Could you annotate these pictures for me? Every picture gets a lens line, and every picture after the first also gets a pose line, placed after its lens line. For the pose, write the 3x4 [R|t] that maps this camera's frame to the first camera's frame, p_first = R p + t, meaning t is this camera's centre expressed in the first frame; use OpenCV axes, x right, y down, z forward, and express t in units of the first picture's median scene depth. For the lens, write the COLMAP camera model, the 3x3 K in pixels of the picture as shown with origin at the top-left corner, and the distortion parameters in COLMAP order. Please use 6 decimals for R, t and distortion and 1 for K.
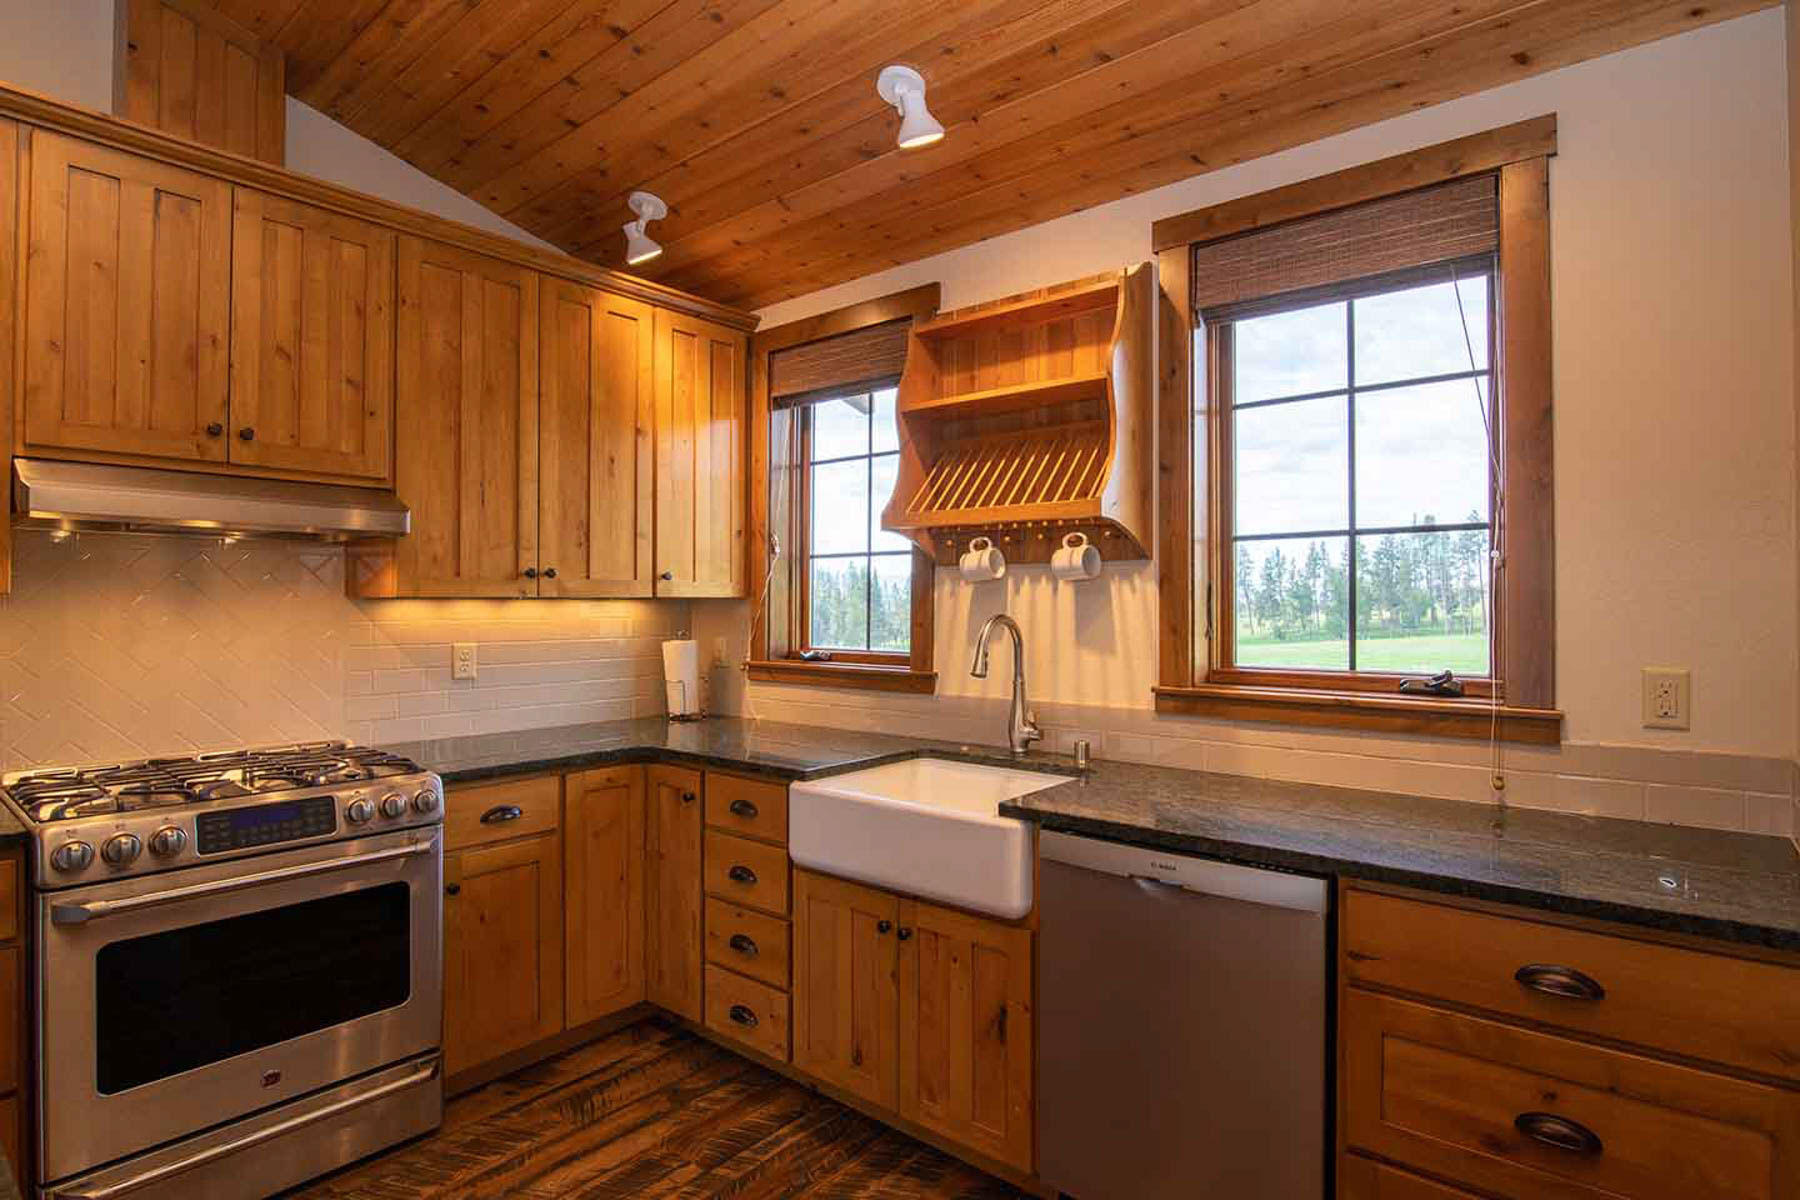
lens RADIAL K [[921.4, 0, 931.0], [0, 921.4, 593.2], [0, 0, 1]] dist [-0.010035, 0.001177]
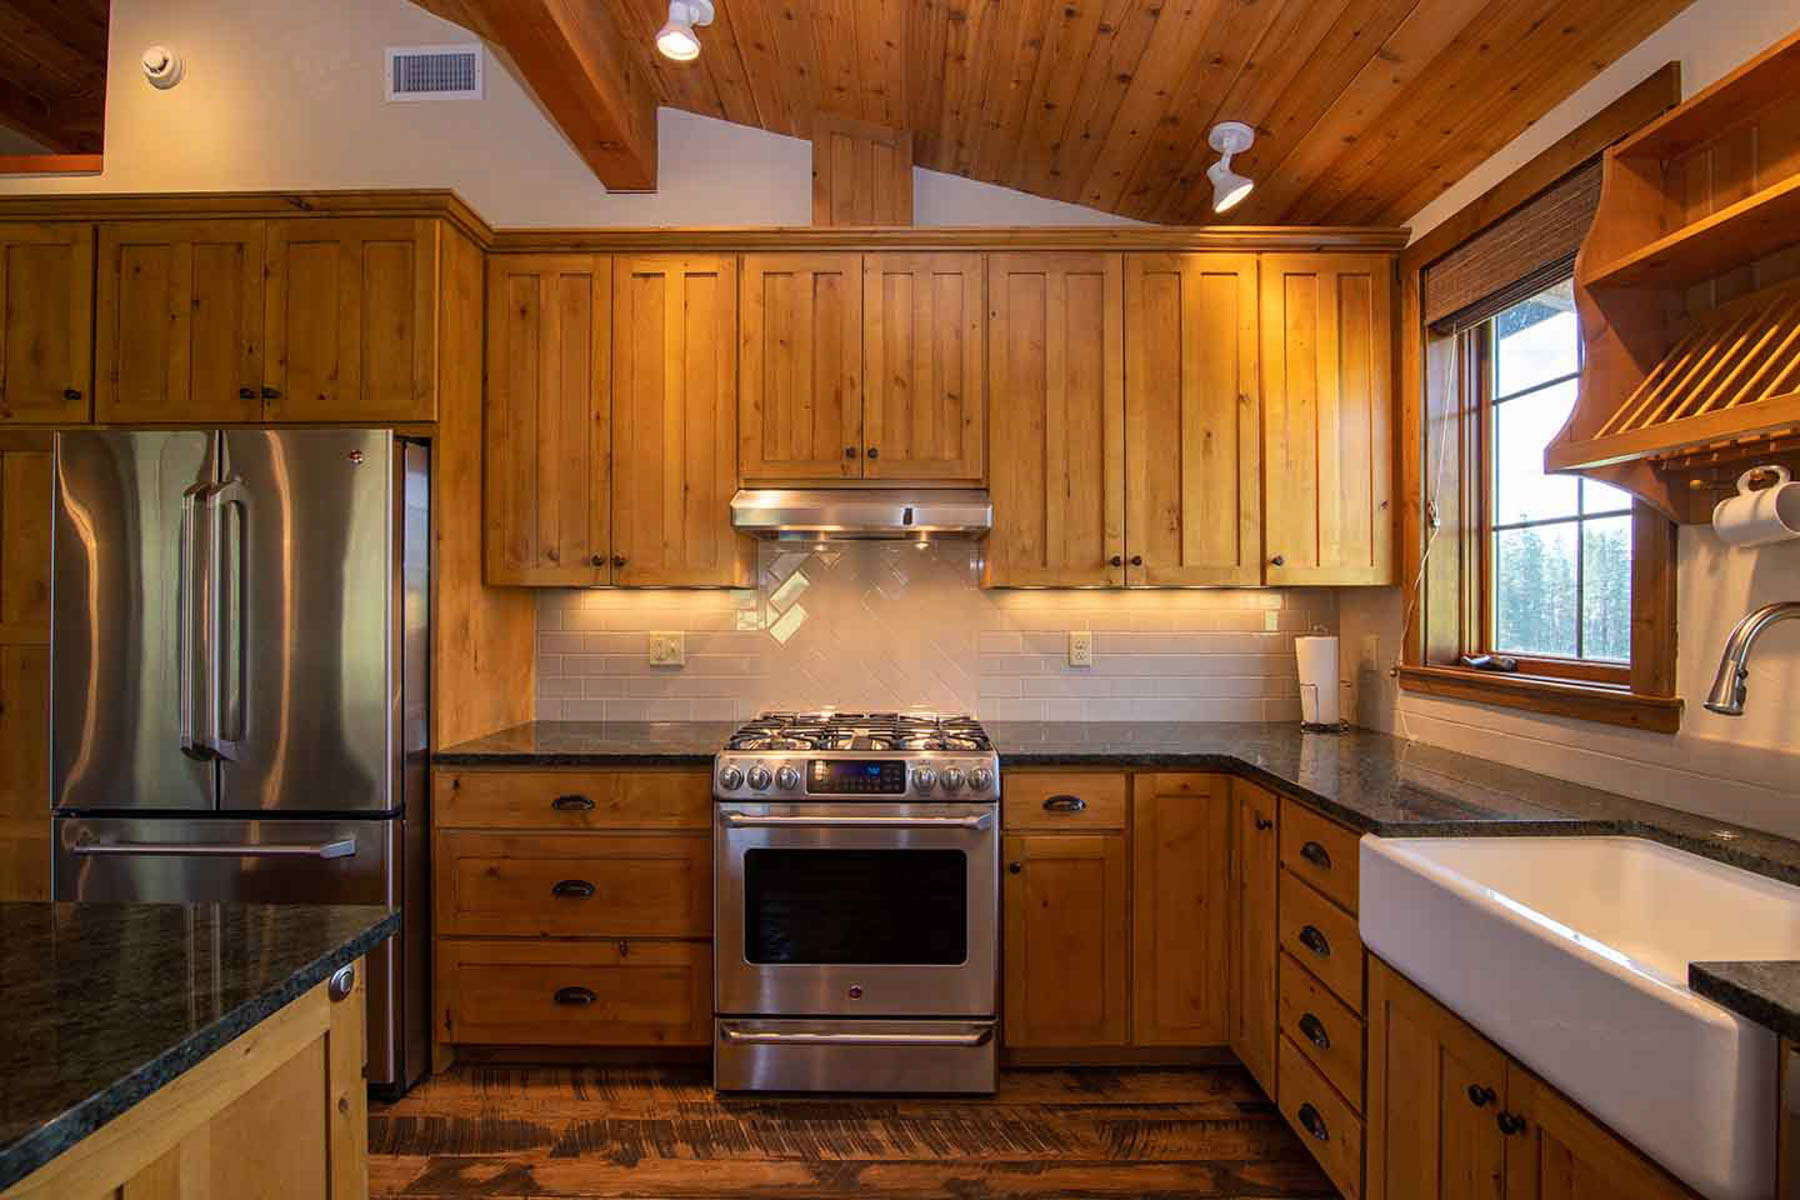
lens RADIAL K [[835.2, 0, 901.2], [0, 835.2, 594.8], [0, 0, 1]] dist [-0.016168, 0.000147]
pose [[0.625859, -0.007904, -0.779896, 0.119369], [0.007557, 0.999963, -0.004071, 0.016596], [0.779899, -0.003346, 0.625896, 0.284768]]
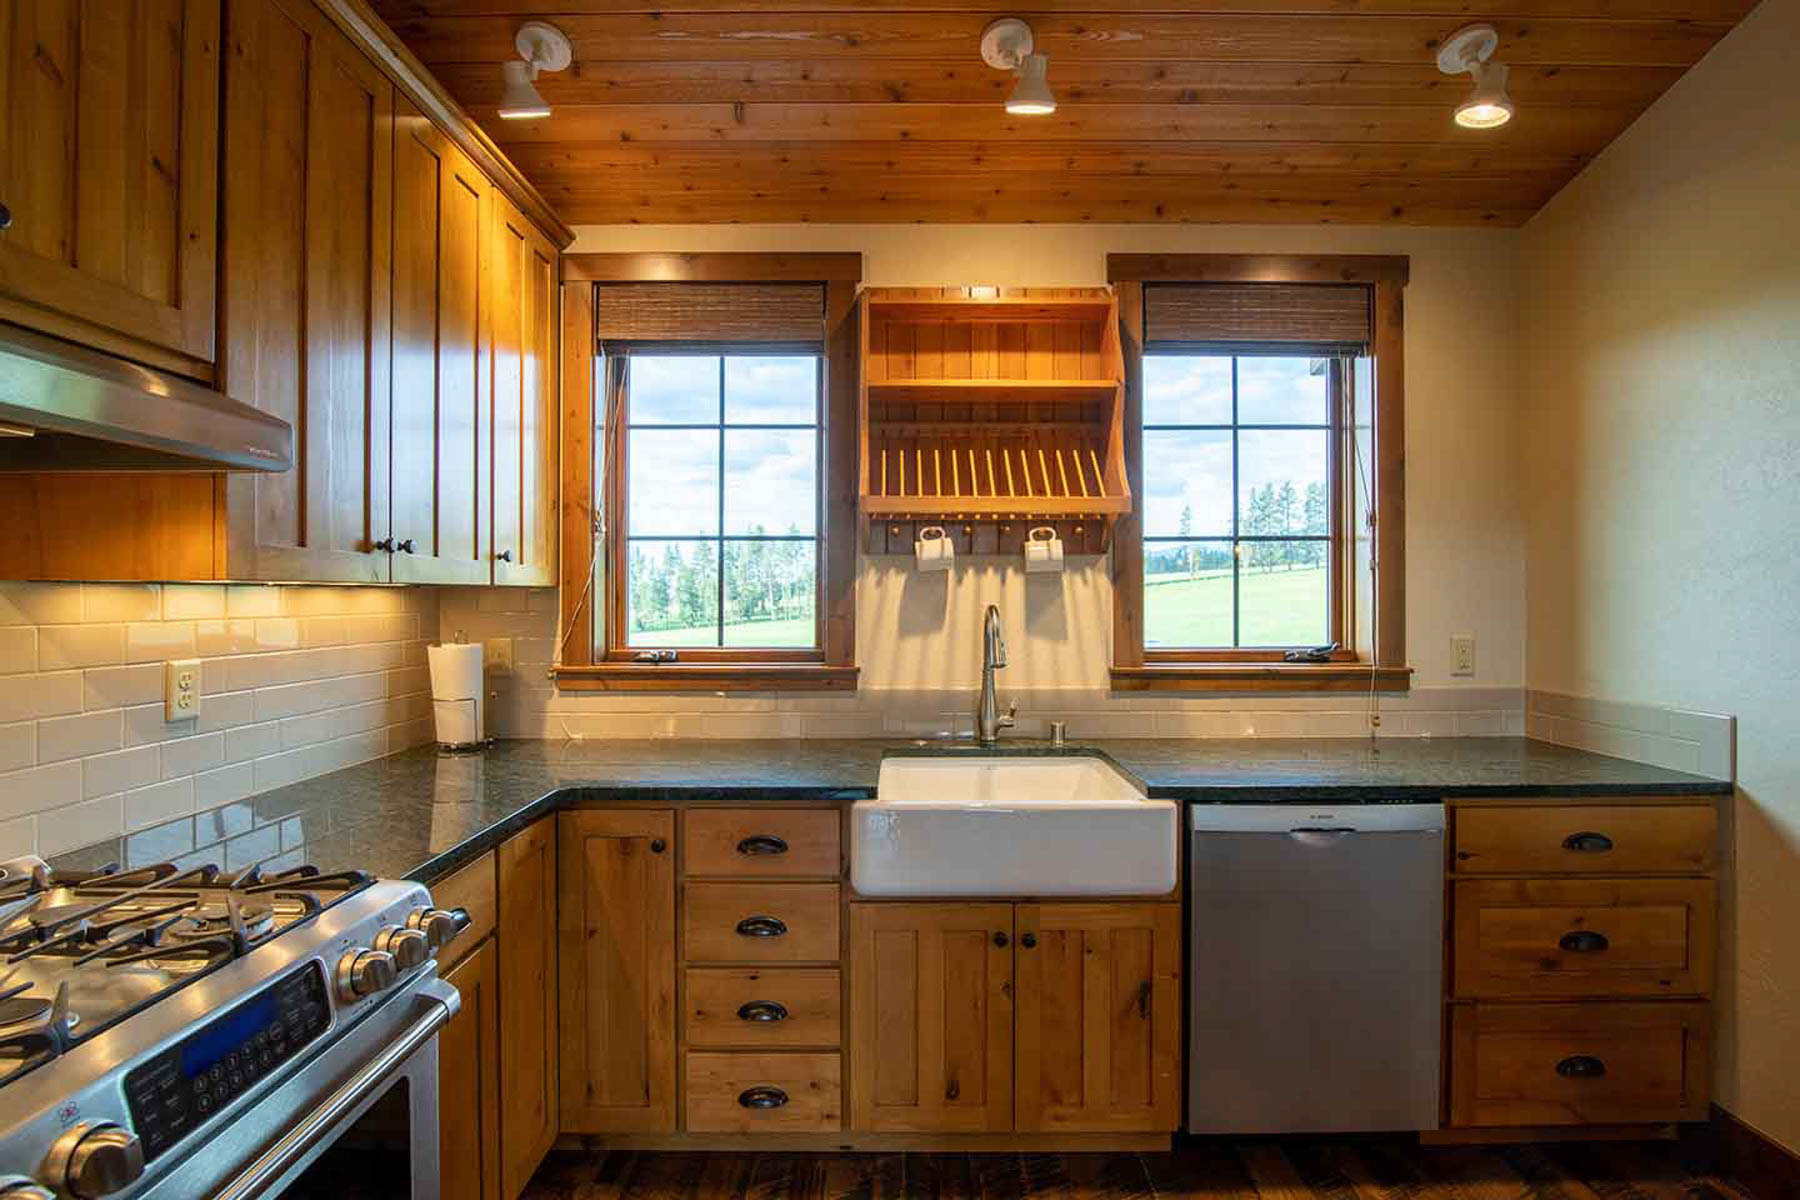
lens RADIAL K [[835.2, 0, 895.2], [0, 835.2, 594.6], [0, 0, 1]] dist [-0.016168, 0.000147]
pose [[0.778785, 0.001897, 0.627288, -0.554620], [-0.006975, 0.999960, 0.005636, 0.007439], [-0.627252, -0.008765, 0.778767, 0.343986]]
